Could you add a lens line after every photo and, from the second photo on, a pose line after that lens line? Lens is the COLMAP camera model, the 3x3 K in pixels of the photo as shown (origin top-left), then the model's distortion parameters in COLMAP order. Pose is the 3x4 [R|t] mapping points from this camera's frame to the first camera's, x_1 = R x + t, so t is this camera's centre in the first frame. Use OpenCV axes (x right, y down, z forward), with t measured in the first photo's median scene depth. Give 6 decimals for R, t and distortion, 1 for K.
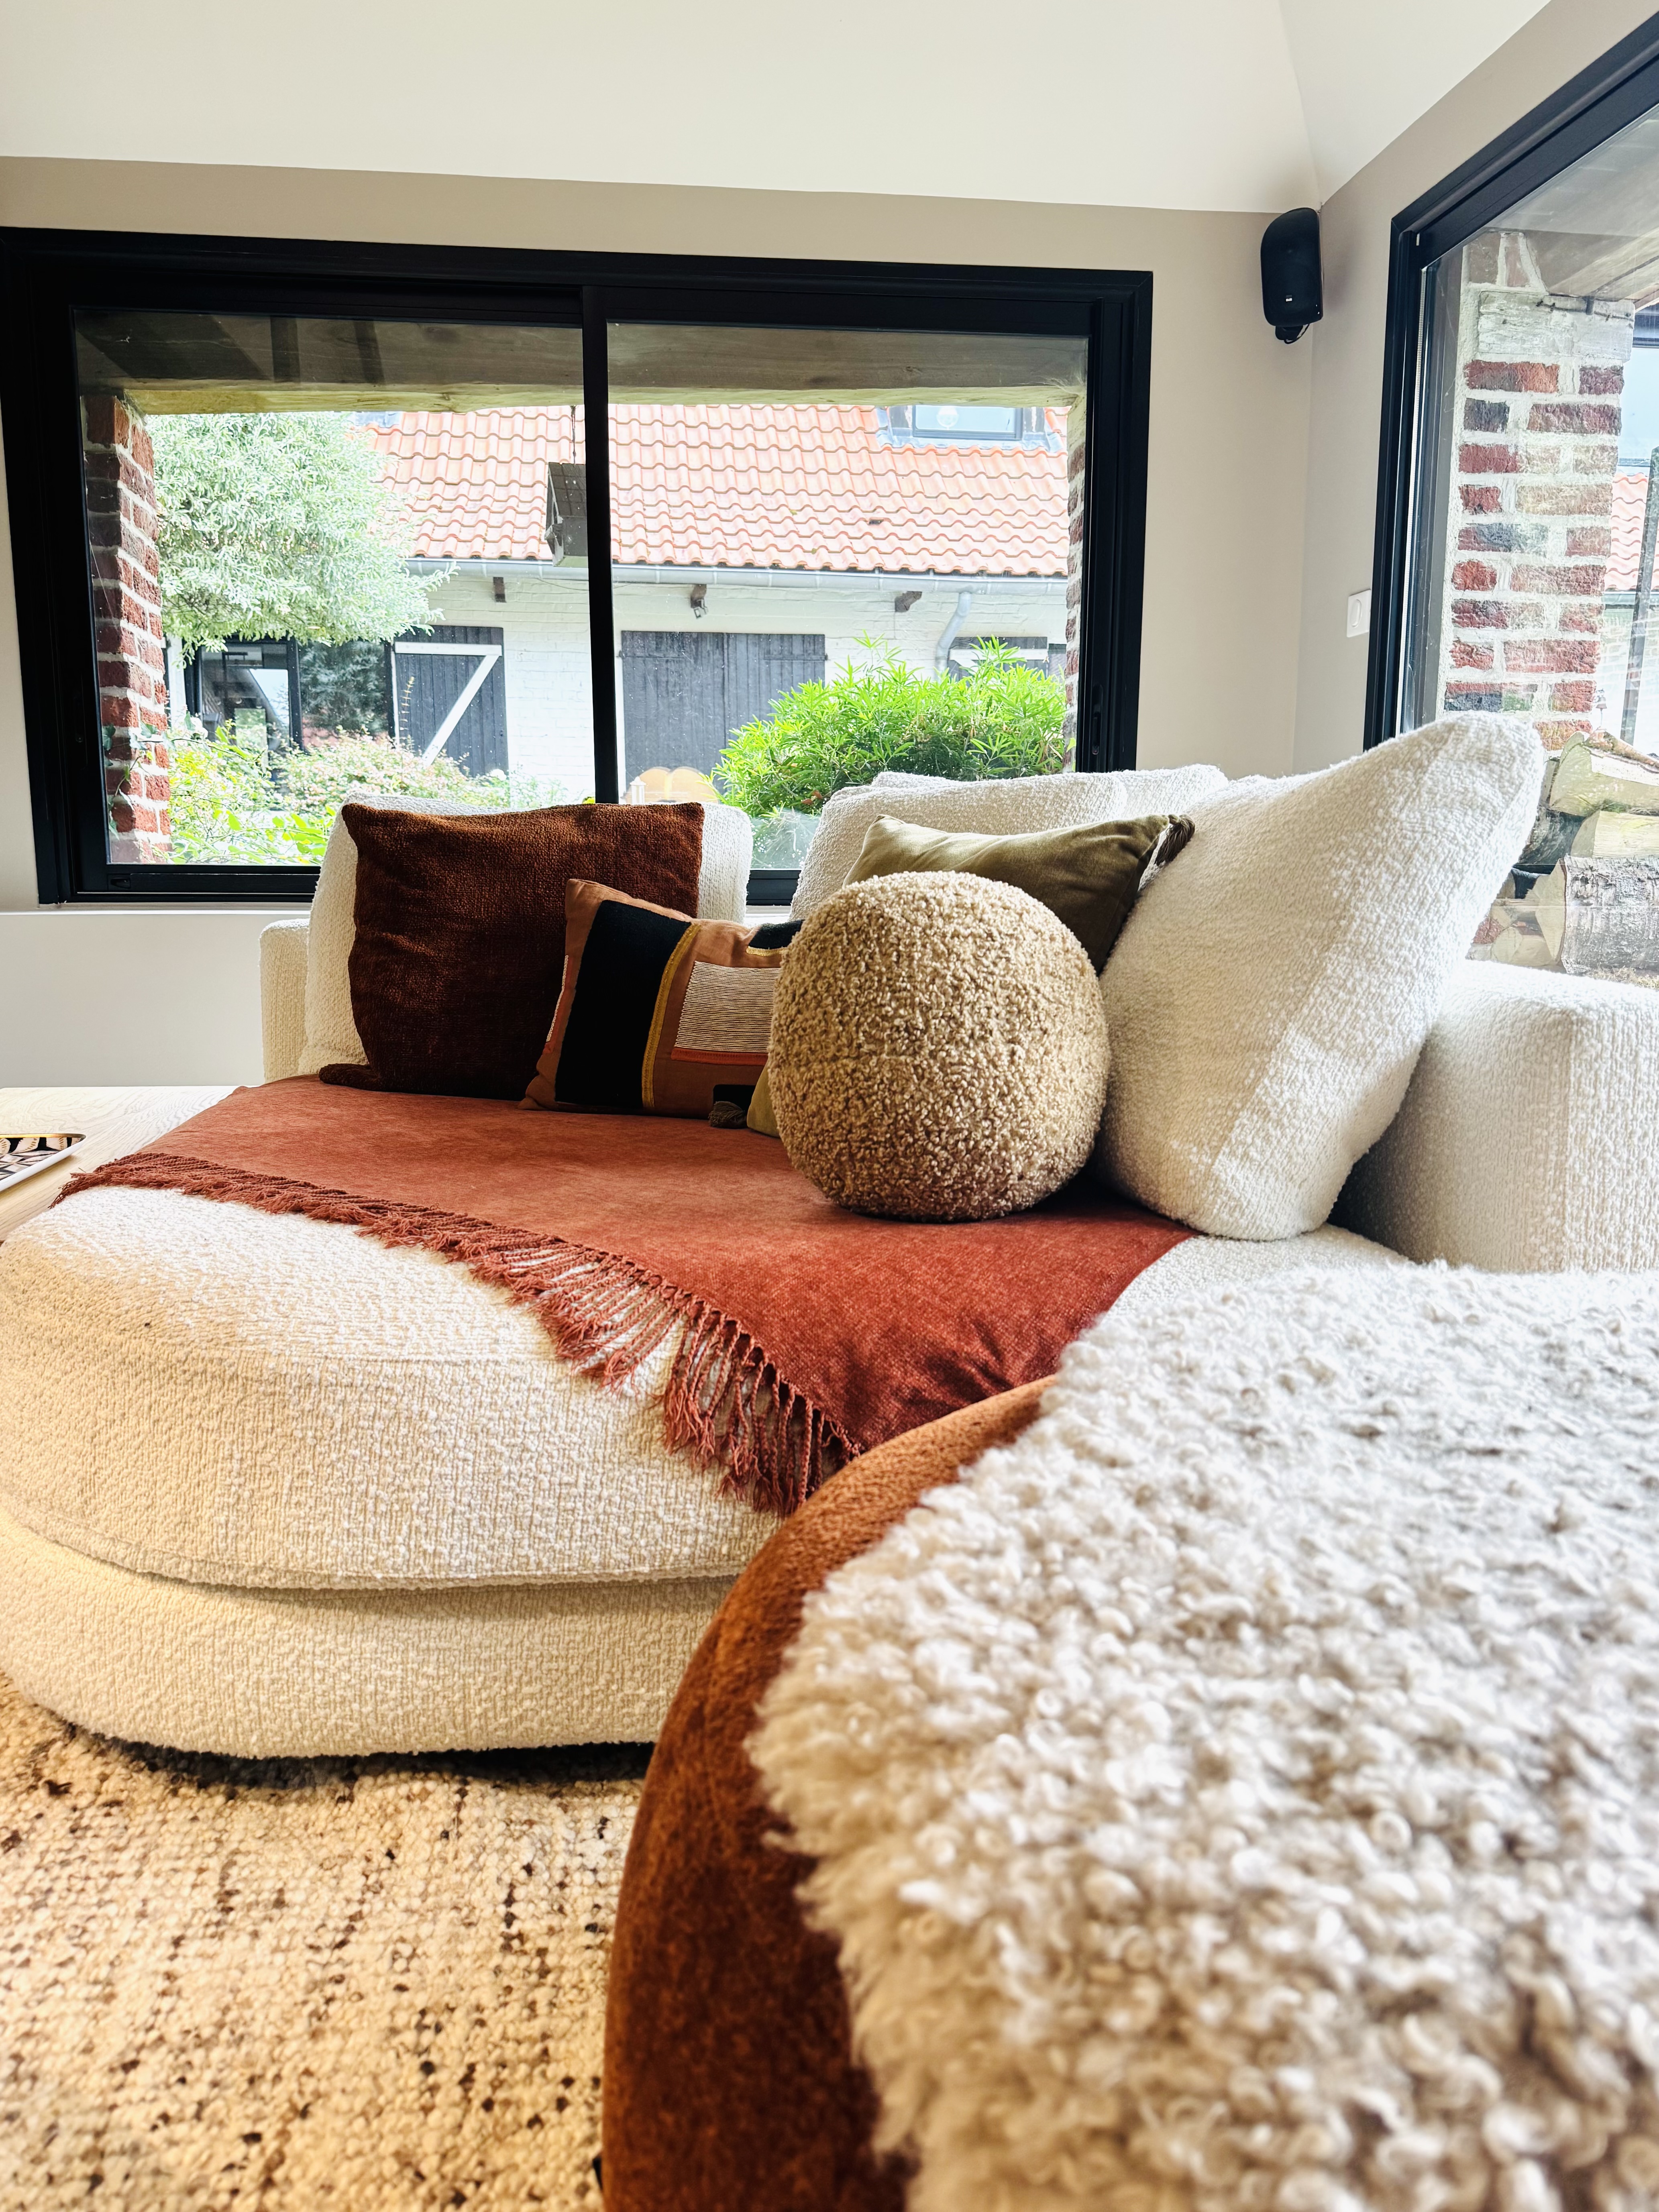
lens RADIAL K [[1567.5, 0, 841.5], [0, 1567.5, 1116.4], [0, 0, 1]] dist [0.023627, -0.034684]
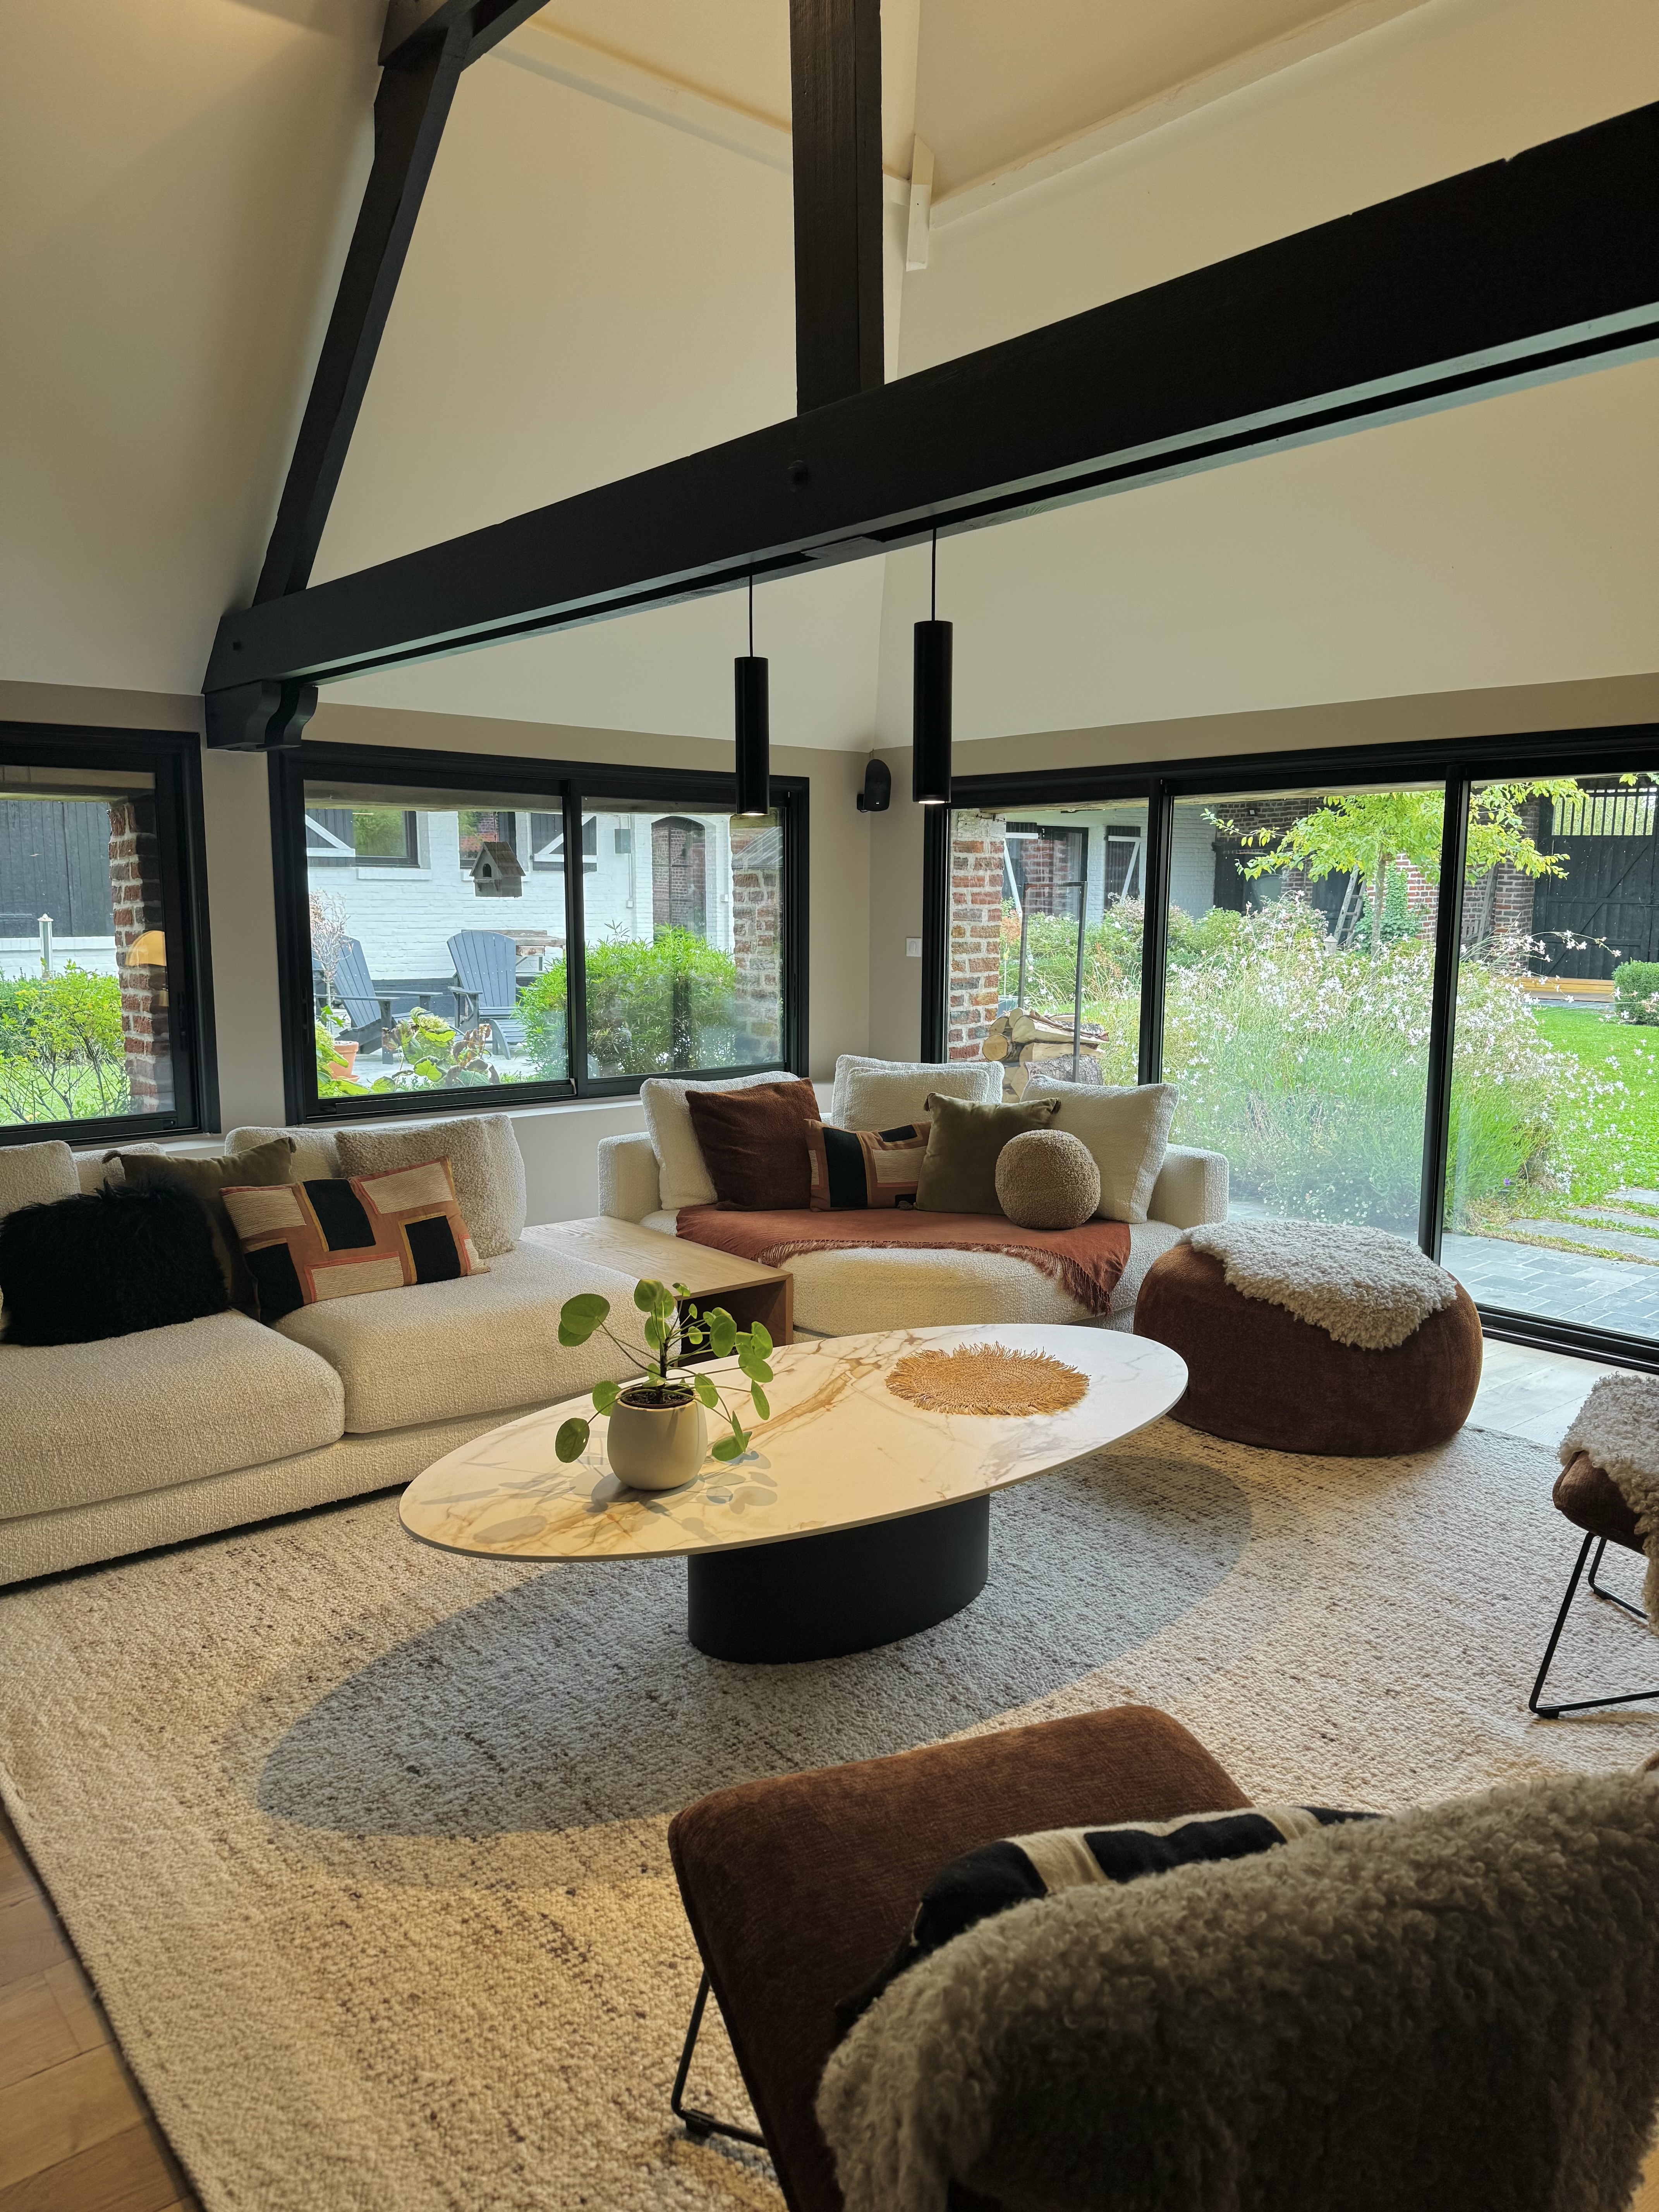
lens RADIAL K [[1567.4, 0, 818.6], [0, 1567.4, 1105.7], [0, 0, 1]] dist [0.023627, -0.034684]
pose [[0.823915, -0.071300, 0.562210, -1.041384], [0.087962, 0.996121, -0.002578, -0.110578], [-0.559845, 0.051577, 0.826990, -0.723359]]
